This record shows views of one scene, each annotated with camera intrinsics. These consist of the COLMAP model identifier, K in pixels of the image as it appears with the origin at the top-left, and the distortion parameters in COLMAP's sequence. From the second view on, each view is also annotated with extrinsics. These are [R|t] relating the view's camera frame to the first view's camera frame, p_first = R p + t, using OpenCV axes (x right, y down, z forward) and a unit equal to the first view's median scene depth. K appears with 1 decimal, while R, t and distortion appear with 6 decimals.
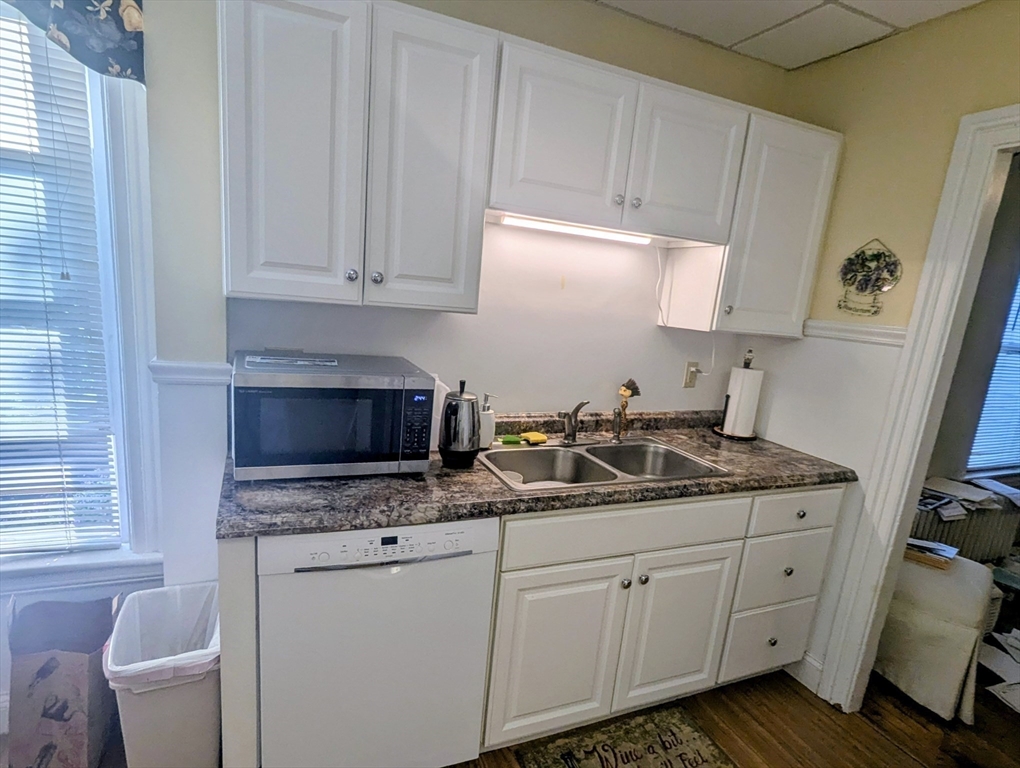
lens RADIAL K [[549.3, 0, 507.0], [0, 549.3, 416.2], [0, 0, 1]] dist [0.000993, -0.000180]
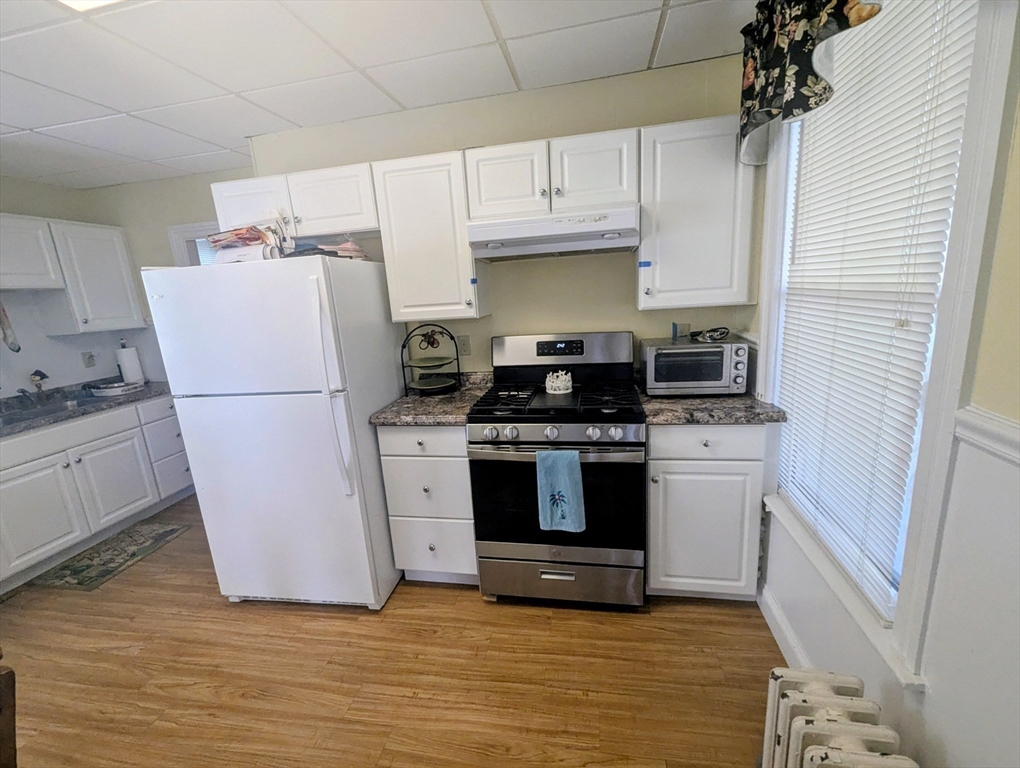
lens RADIAL K [[433.4, 0, 516.0], [0, 433.4, 383.6], [0, 0, 1]] dist [0.007135, -0.003209]
pose [[0.558837, -0.298776, 0.773585, -0.001356], [0.300949, 0.942314, 0.146538, 0.242767], [-0.772742, 0.150919, 0.616517, -1.073854]]
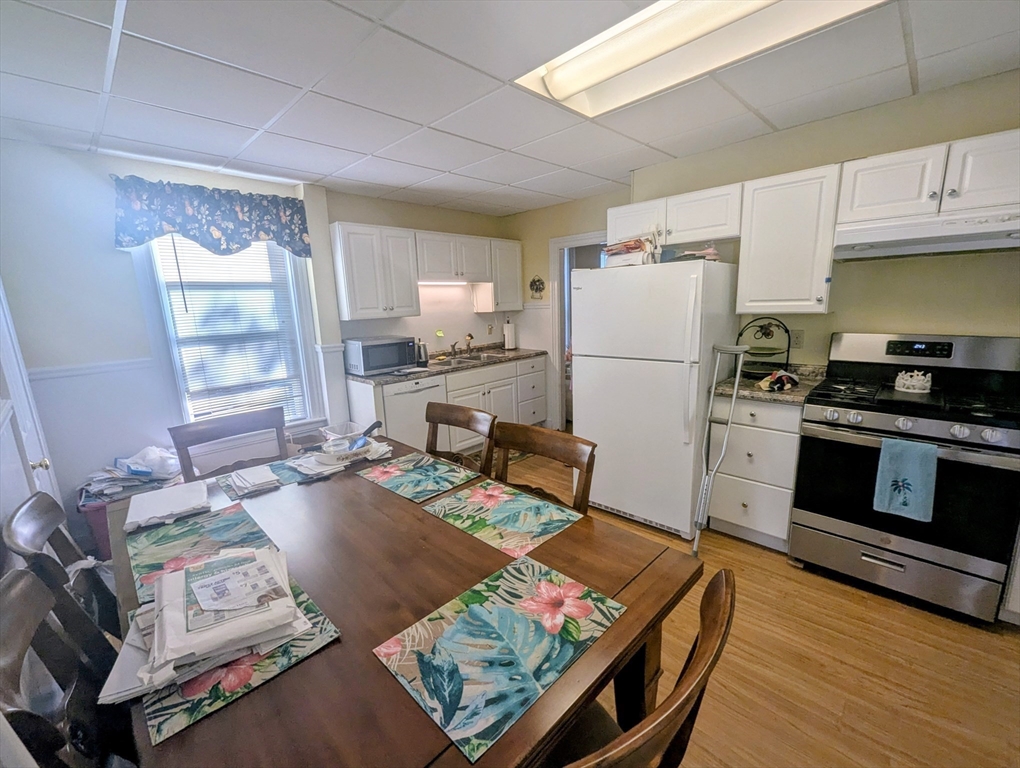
lens RADIAL K [[433.4, 0, 505.9], [0, 433.4, 386.3], [0, 0, 1]] dist [0.007135, -0.003209]
pose [[0.921619, -0.192154, 0.337187, -0.423098], [0.200422, 0.979654, 0.010475, 0.224842], [-0.332339, 0.057926, 0.941379, -1.179495]]
